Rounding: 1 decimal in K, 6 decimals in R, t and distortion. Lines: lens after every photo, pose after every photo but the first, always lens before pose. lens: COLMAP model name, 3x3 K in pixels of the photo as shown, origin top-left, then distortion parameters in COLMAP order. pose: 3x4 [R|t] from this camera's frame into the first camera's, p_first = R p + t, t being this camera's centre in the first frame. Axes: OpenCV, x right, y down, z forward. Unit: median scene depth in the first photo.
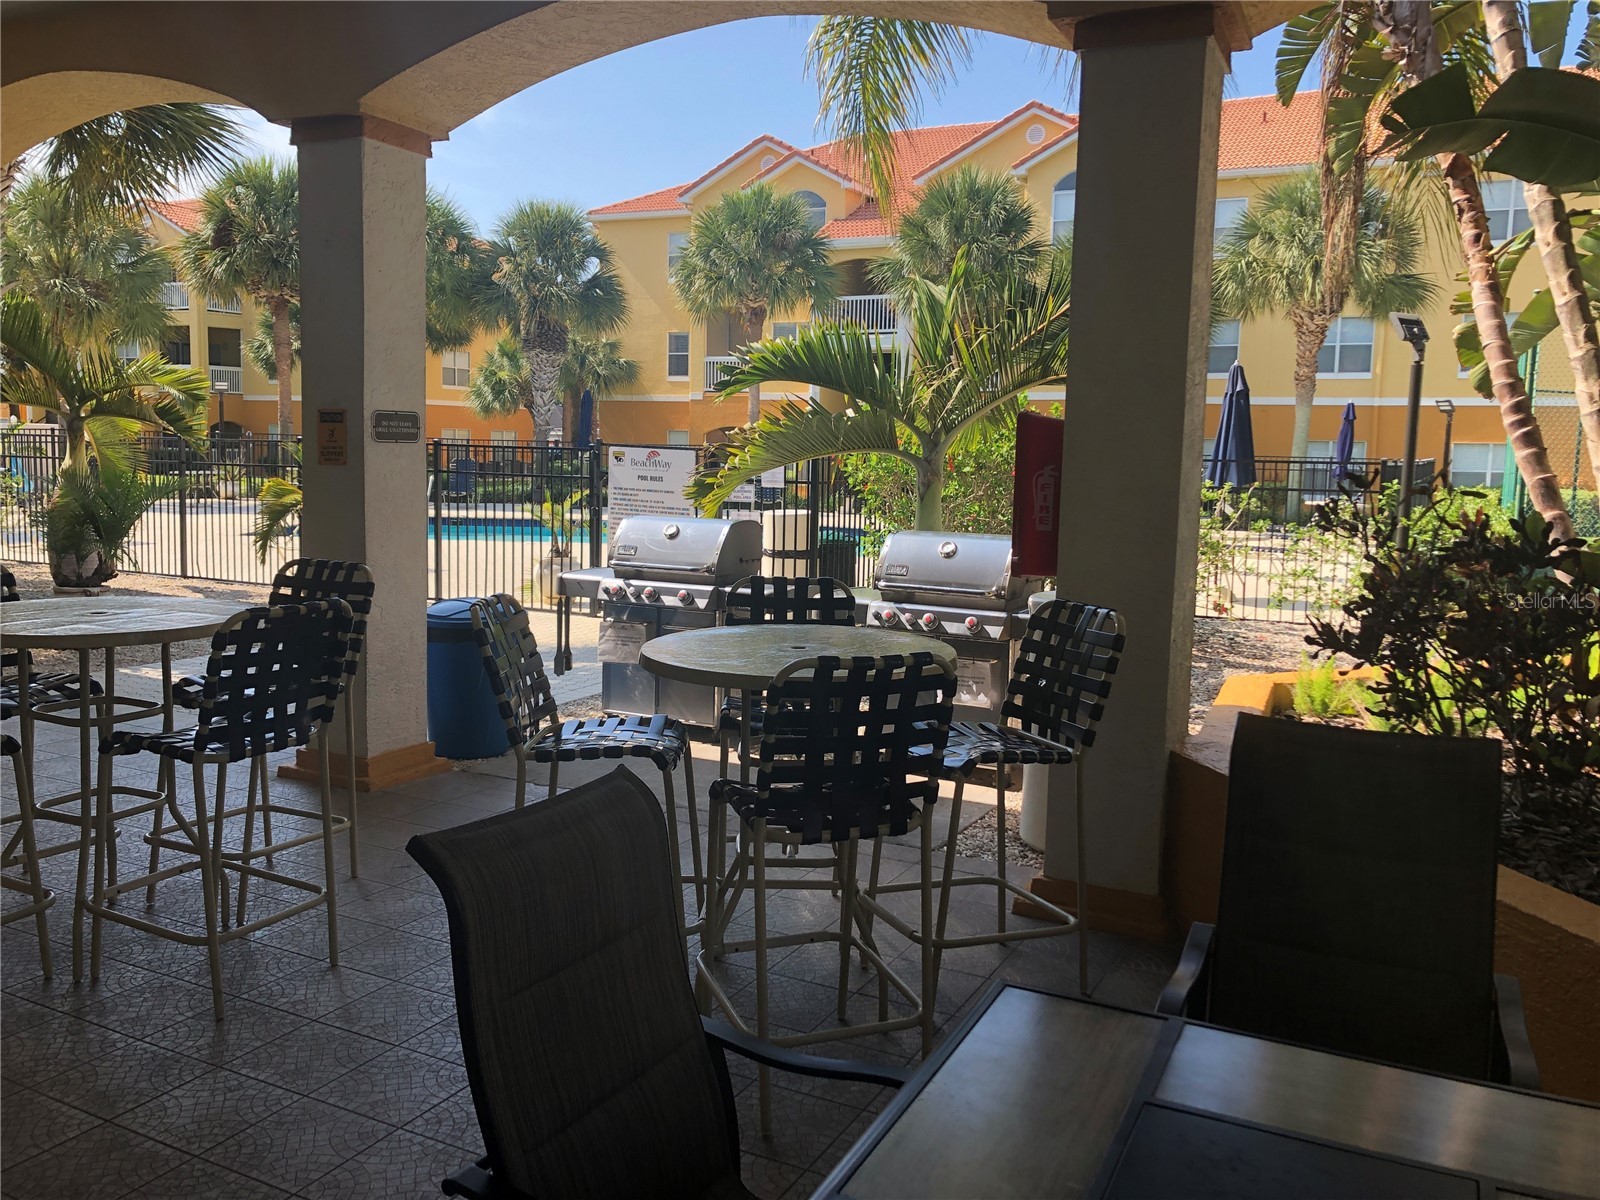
lens RADIAL K [[1268.3, 0, 800.0], [0, 1268.3, 600.0], [0, 0, 1]] dist [0.012872, -0.006152]
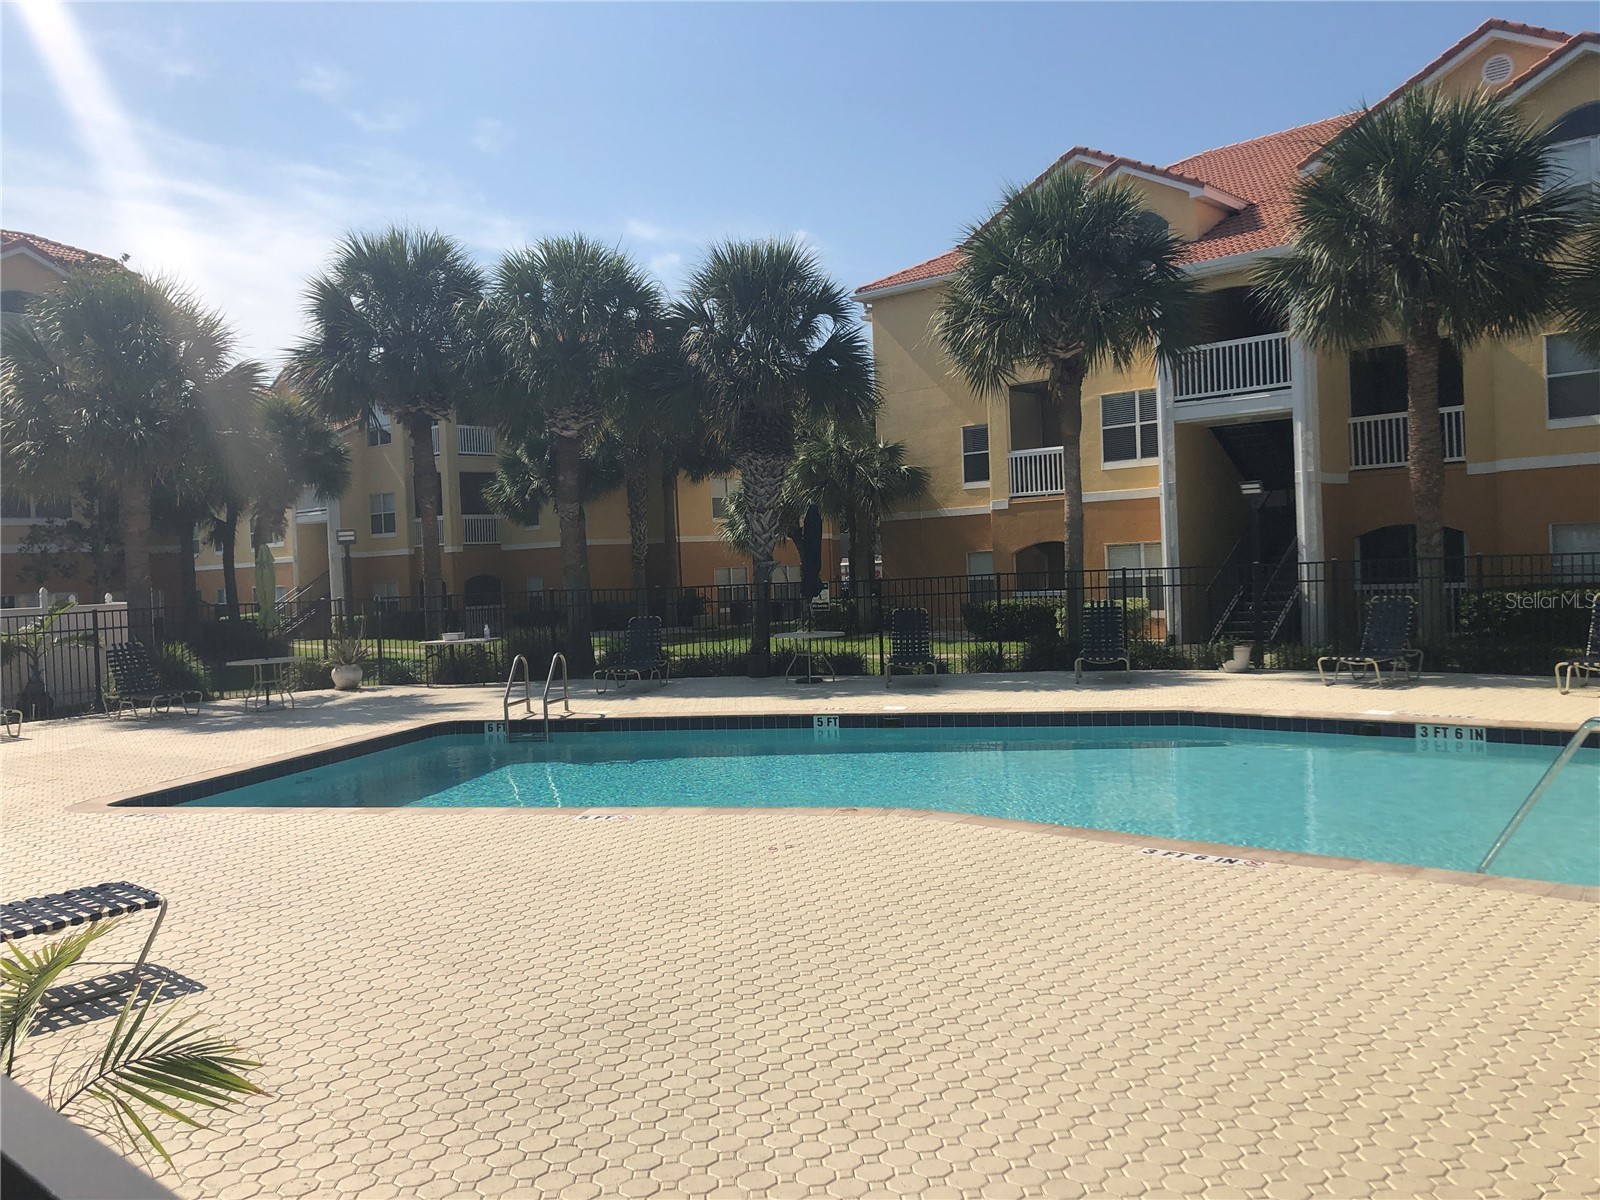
lens RADIAL K [[1268.3, 0, 800.0], [0, 1268.3, 600.0], [0, 0, 1]] dist [0.012872, -0.006152]
pose [[0.963285, -0.054877, -0.262813, -0.002809], [0.029771, 0.994684, -0.098577, -0.041886], [0.266825, 0.087133, 0.959798, 0.302767]]
